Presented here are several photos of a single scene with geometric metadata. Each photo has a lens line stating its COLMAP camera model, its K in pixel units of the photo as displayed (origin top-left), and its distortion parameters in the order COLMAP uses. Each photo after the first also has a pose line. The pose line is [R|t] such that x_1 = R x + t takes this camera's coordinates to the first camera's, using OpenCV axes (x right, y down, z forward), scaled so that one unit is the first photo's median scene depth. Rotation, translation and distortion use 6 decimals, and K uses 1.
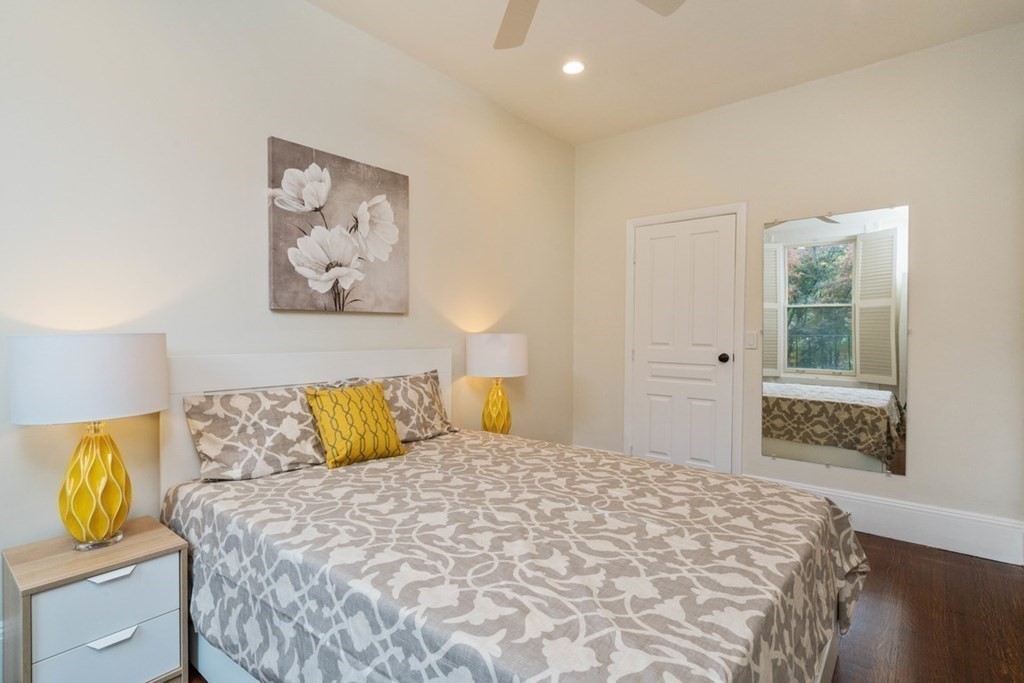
lens RADIAL K [[487.6, 0, 517.9], [0, 487.6, 338.7], [0, 0, 1]] dist [-0.003142, 0.003531]
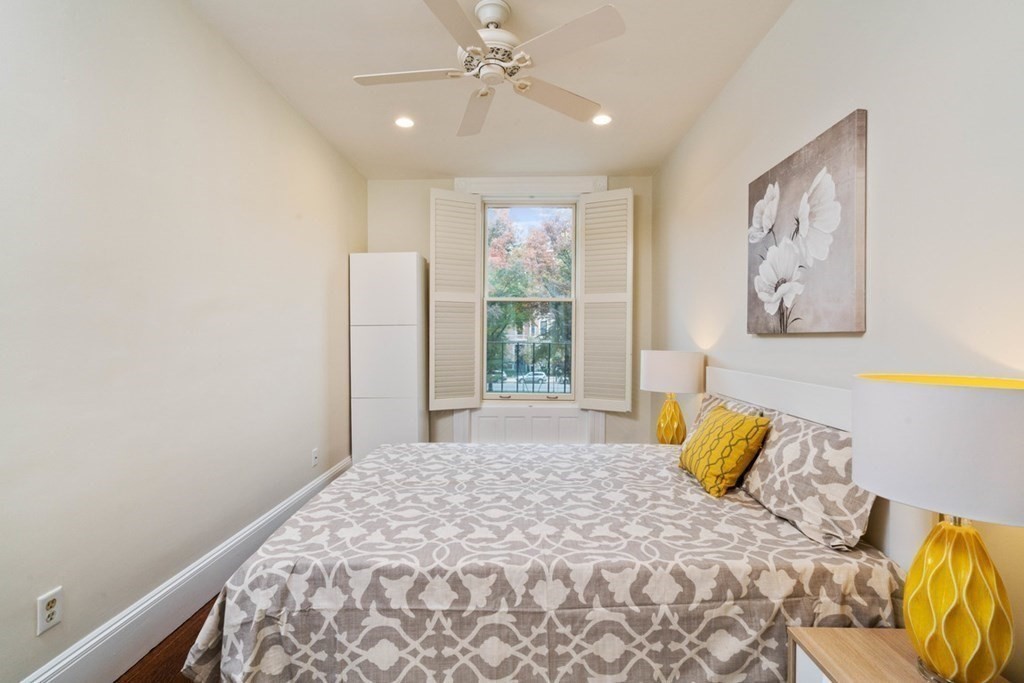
lens RADIAL K [[476.3, 0, 506.3], [0, 476.3, 339.8], [0, 0, 1]] dist [-0.003771, 0.003642]
pose [[-0.799668, 0.003205, -0.600434, 0.571376], [-0.010359, 0.999763, 0.019133, -0.057111], [0.600353, 0.021520, -0.799445, 1.419595]]
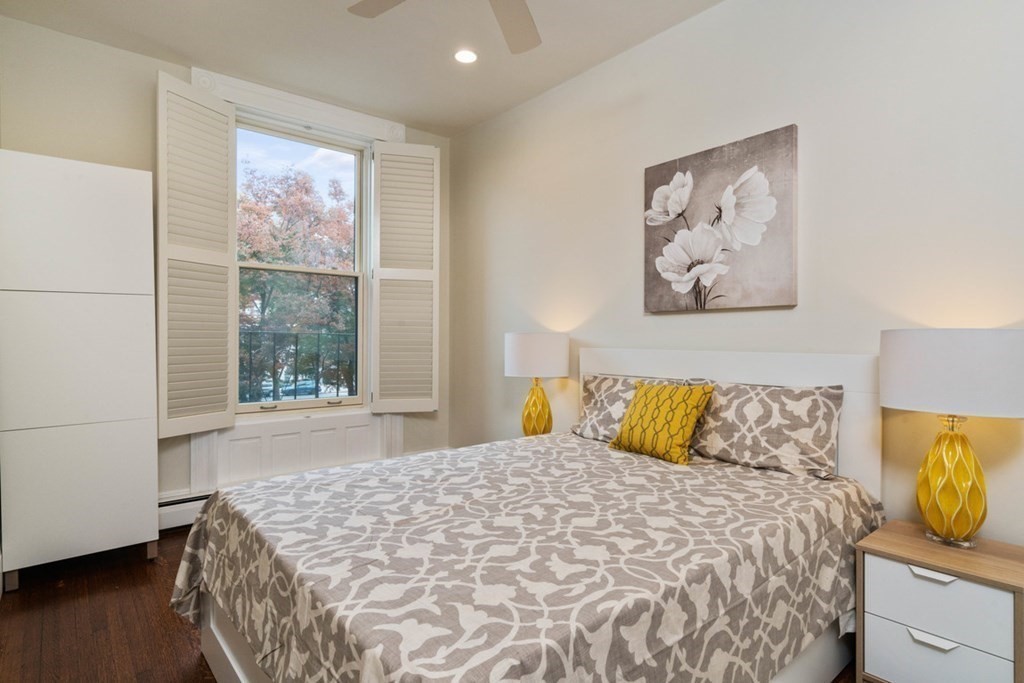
lens RADIAL K [[560.2, 0, 518.6], [0, 560.2, 339.8], [0, 0, 1]] dist [0.006508, 0.003423]
pose [[-0.179987, 0.002413, -0.983666, 0.825641], [-0.013113, 0.999902, 0.004852, 0.003645], [0.983581, 0.013773, -0.179938, 0.861374]]
